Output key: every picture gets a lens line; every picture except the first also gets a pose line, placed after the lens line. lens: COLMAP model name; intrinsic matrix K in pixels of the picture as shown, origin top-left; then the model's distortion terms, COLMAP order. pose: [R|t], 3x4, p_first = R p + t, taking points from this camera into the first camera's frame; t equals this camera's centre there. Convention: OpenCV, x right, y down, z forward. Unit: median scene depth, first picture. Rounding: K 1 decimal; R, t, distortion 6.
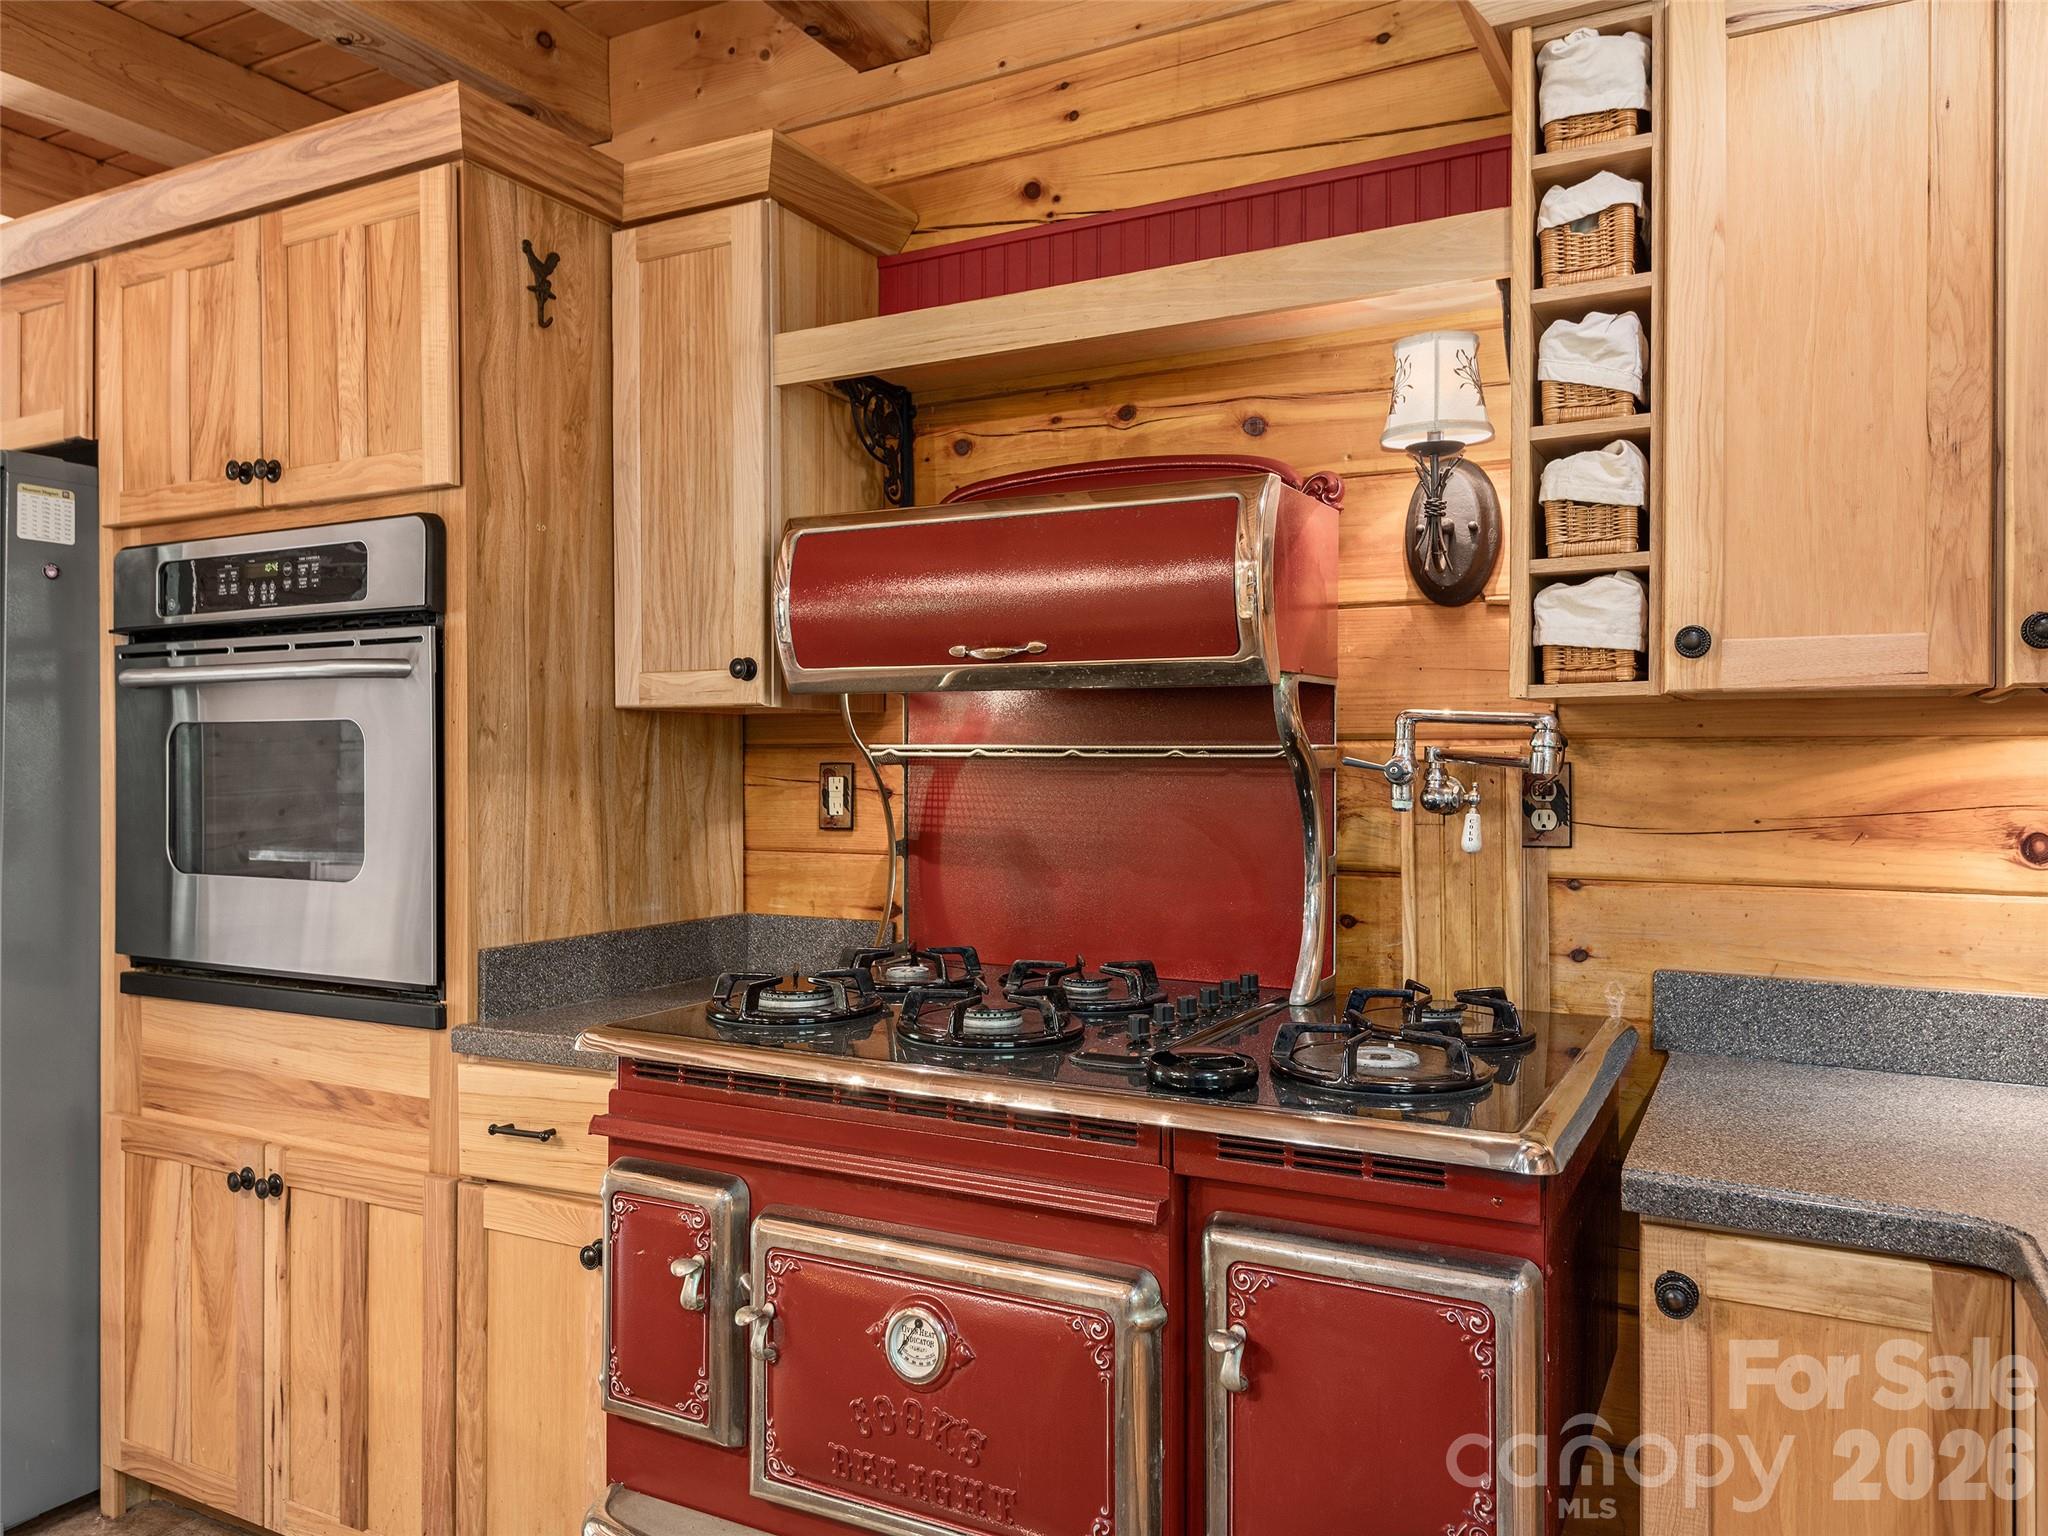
lens RADIAL K [[1452.8, 0, 1015.5], [0, 1452.8, 760.7], [0, 0, 1]] dist [0.015250, -0.000812]
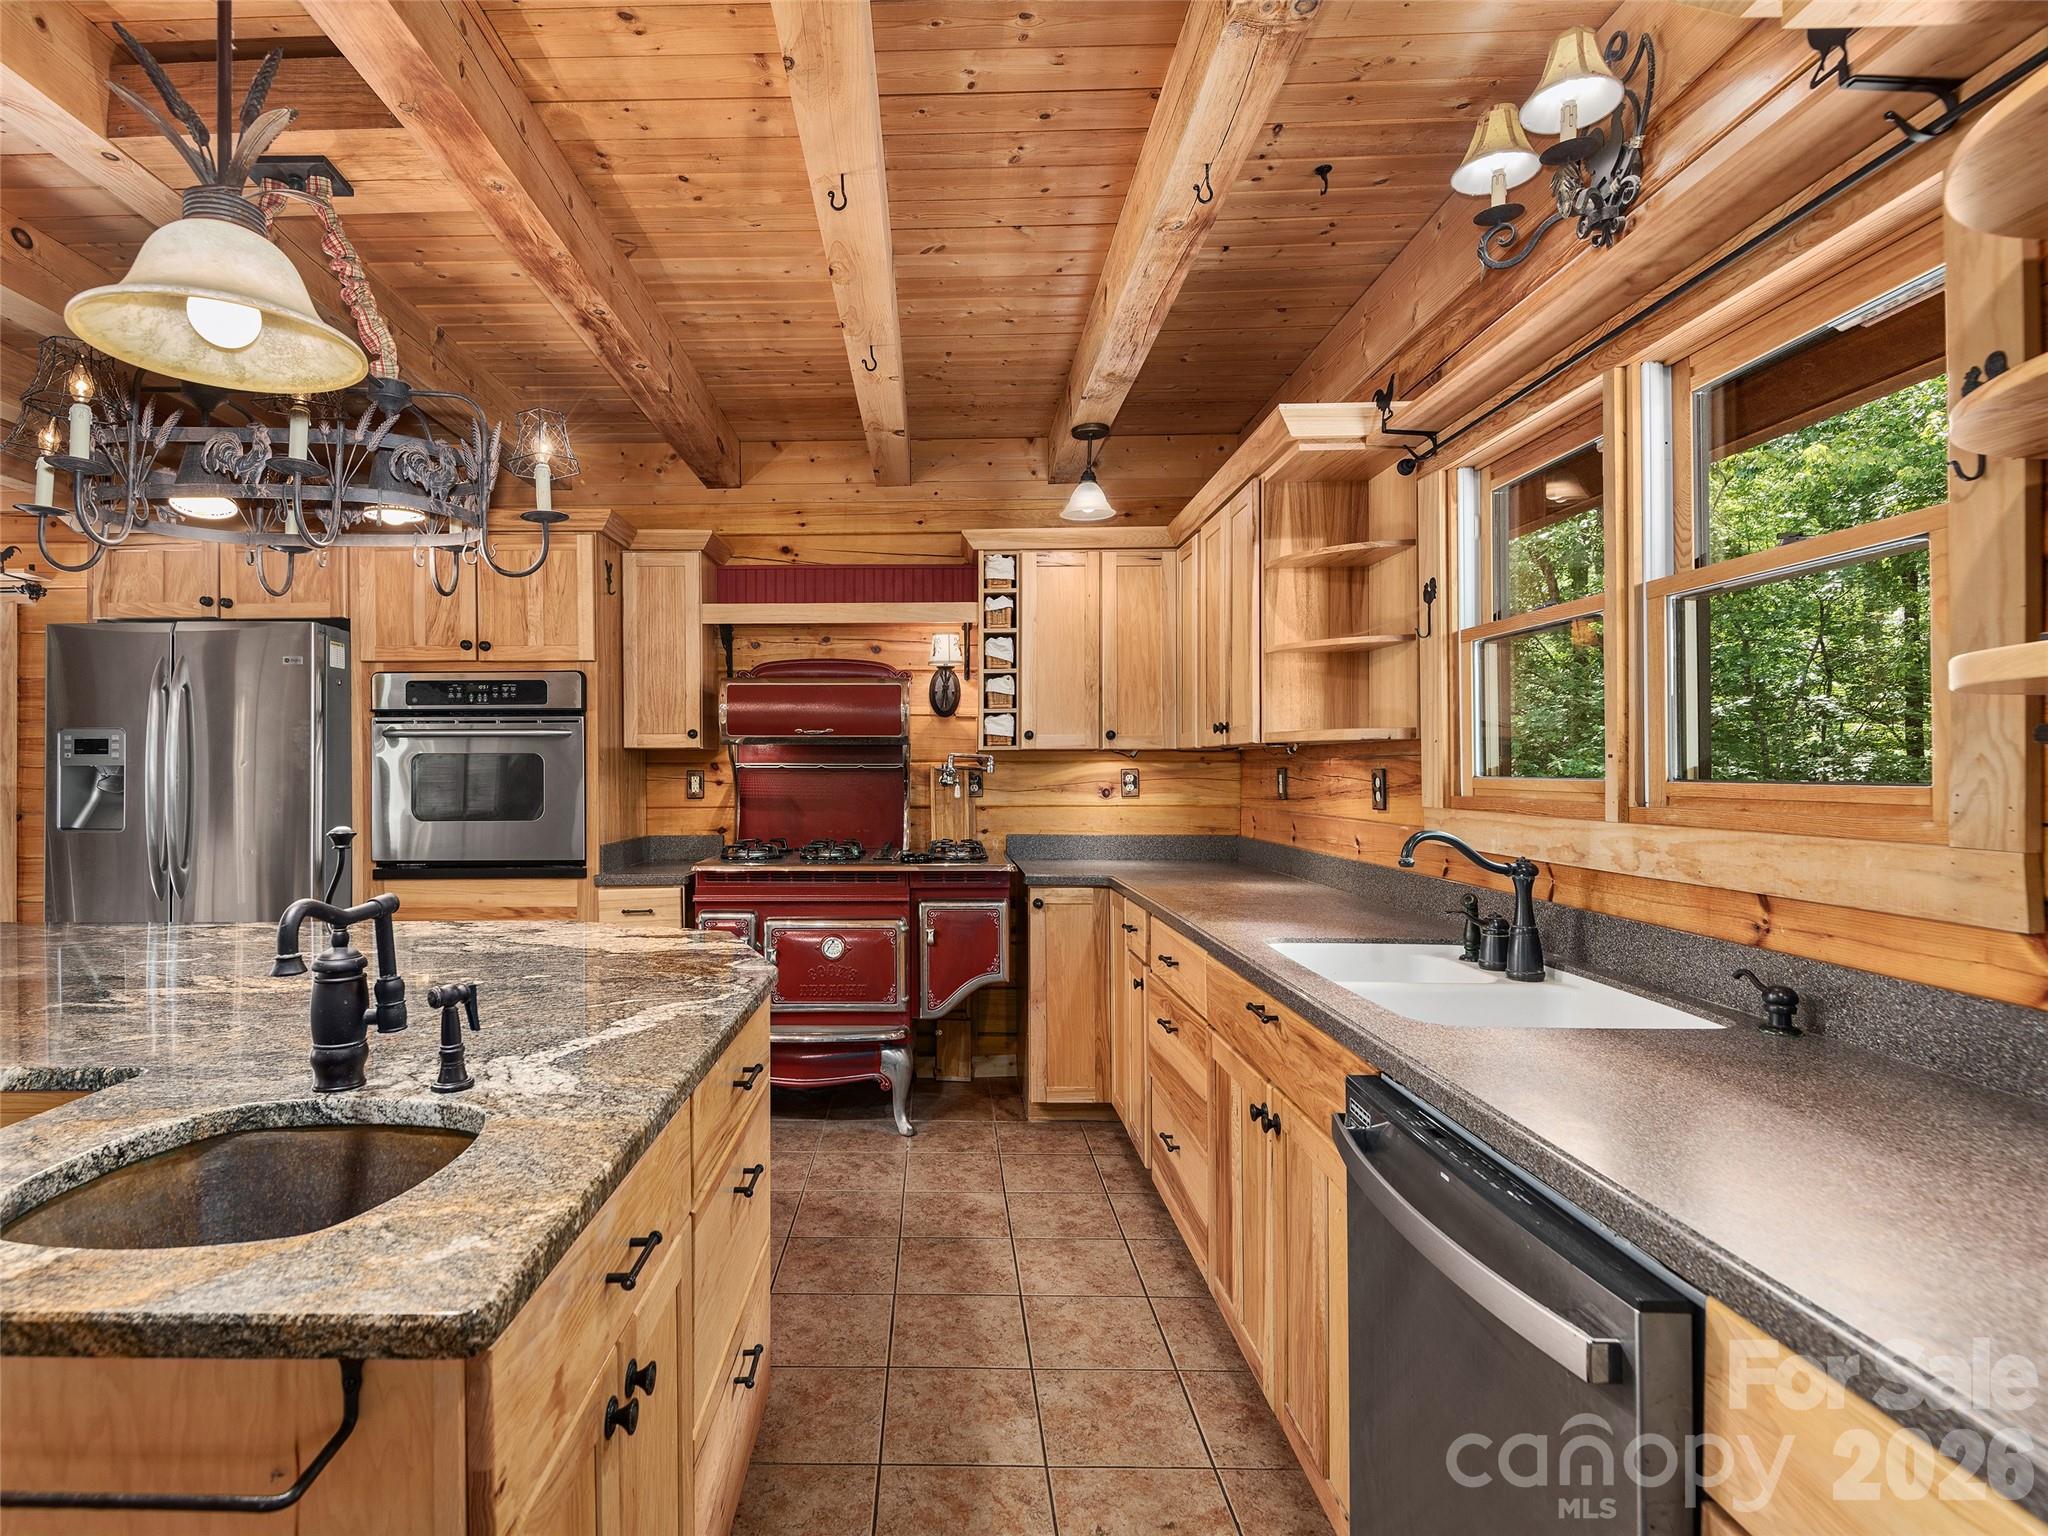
lens RADIAL K [[1045.0, 0, 926.1], [0, 1045.0, 759.6], [0, 0, 1]] dist [0.006949, -0.002162]
pose [[0.888152, 0.000644, 0.459550, -0.701071], [0.003328, 0.999964, -0.007834, -0.002013], [-0.459539, 0.008487, 0.888117, -0.864388]]
